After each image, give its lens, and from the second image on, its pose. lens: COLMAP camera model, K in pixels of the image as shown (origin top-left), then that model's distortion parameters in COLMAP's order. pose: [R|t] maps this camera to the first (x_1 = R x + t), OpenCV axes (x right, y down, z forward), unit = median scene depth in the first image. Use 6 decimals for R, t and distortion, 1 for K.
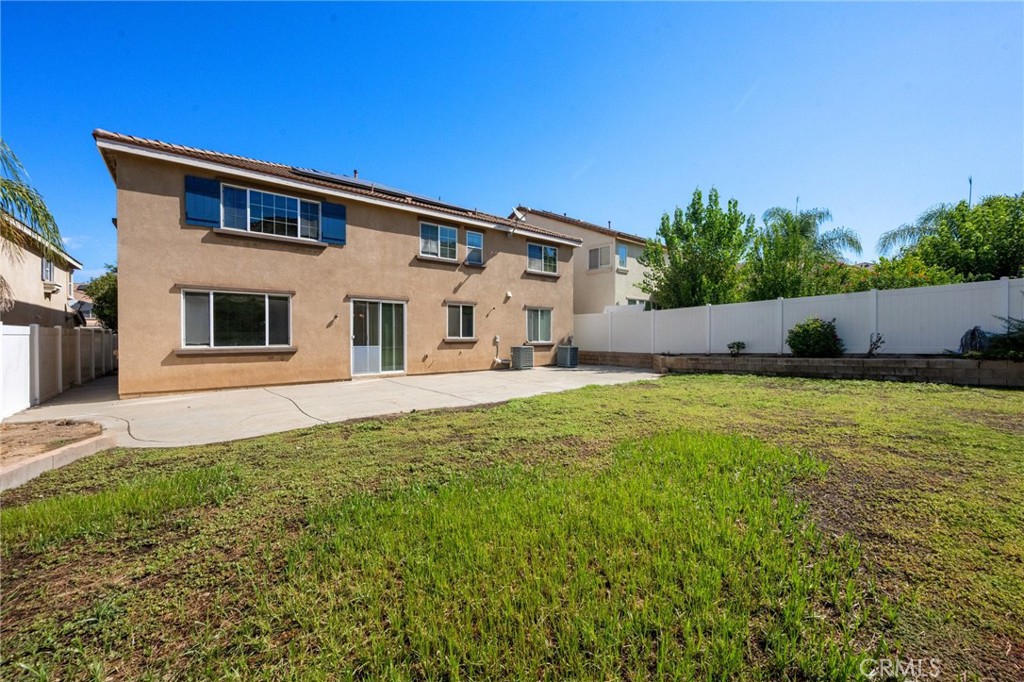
lens RADIAL K [[396.6, 0, 512.3], [0, 396.6, 339.2], [0, 0, 1]] dist [0.006135, -0.000663]
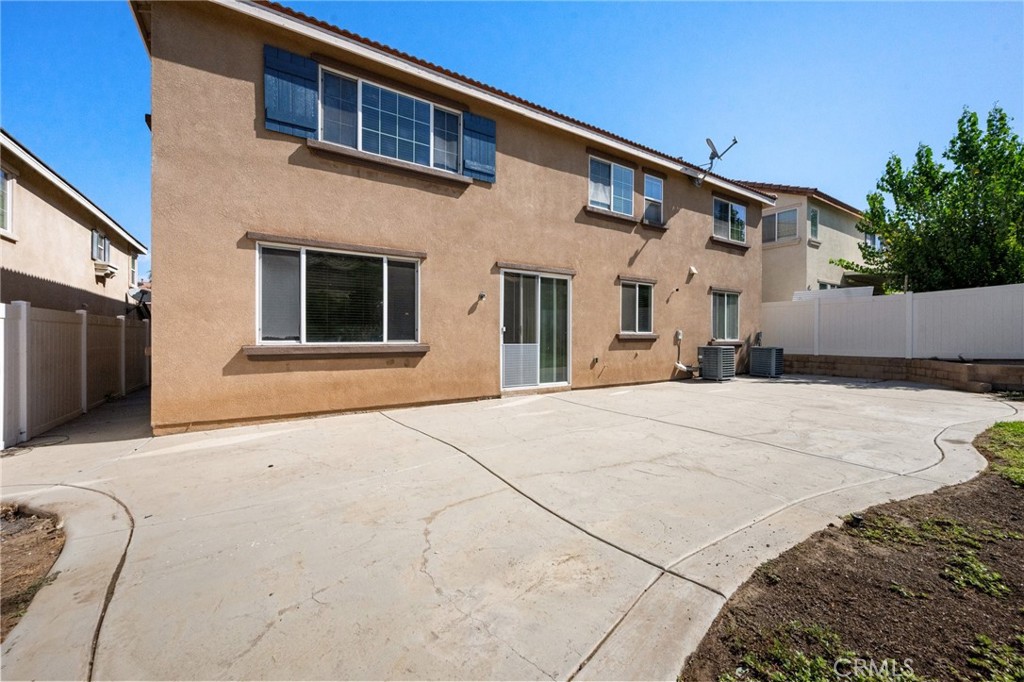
lens RADIAL K [[396.6, 0, 514.1], [0, 396.6, 337.0], [0, 0, 1]] dist [0.006135, -0.000663]
pose [[0.994143, 0.002727, -0.108037, -0.290146], [-0.003584, 0.999964, -0.007741, 0.010593], [0.108012, 0.008083, 0.994117, 0.342433]]
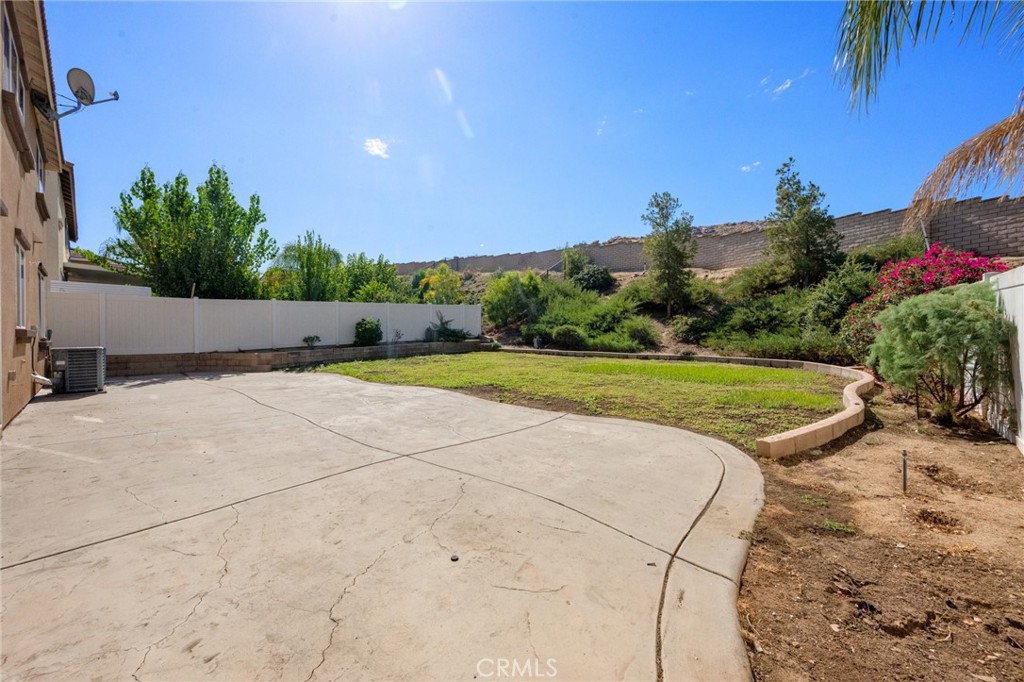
lens RADIAL K [[396.6, 0, 514.5], [0, 396.6, 338.1], [0, 0, 1]] dist [0.006135, -0.000663]
pose [[-0.128501, -0.006838, 0.991686, -0.697819], [0.017830, 0.999799, 0.009205, 0.014417], [-0.991549, 0.018865, -0.128353, 0.636719]]
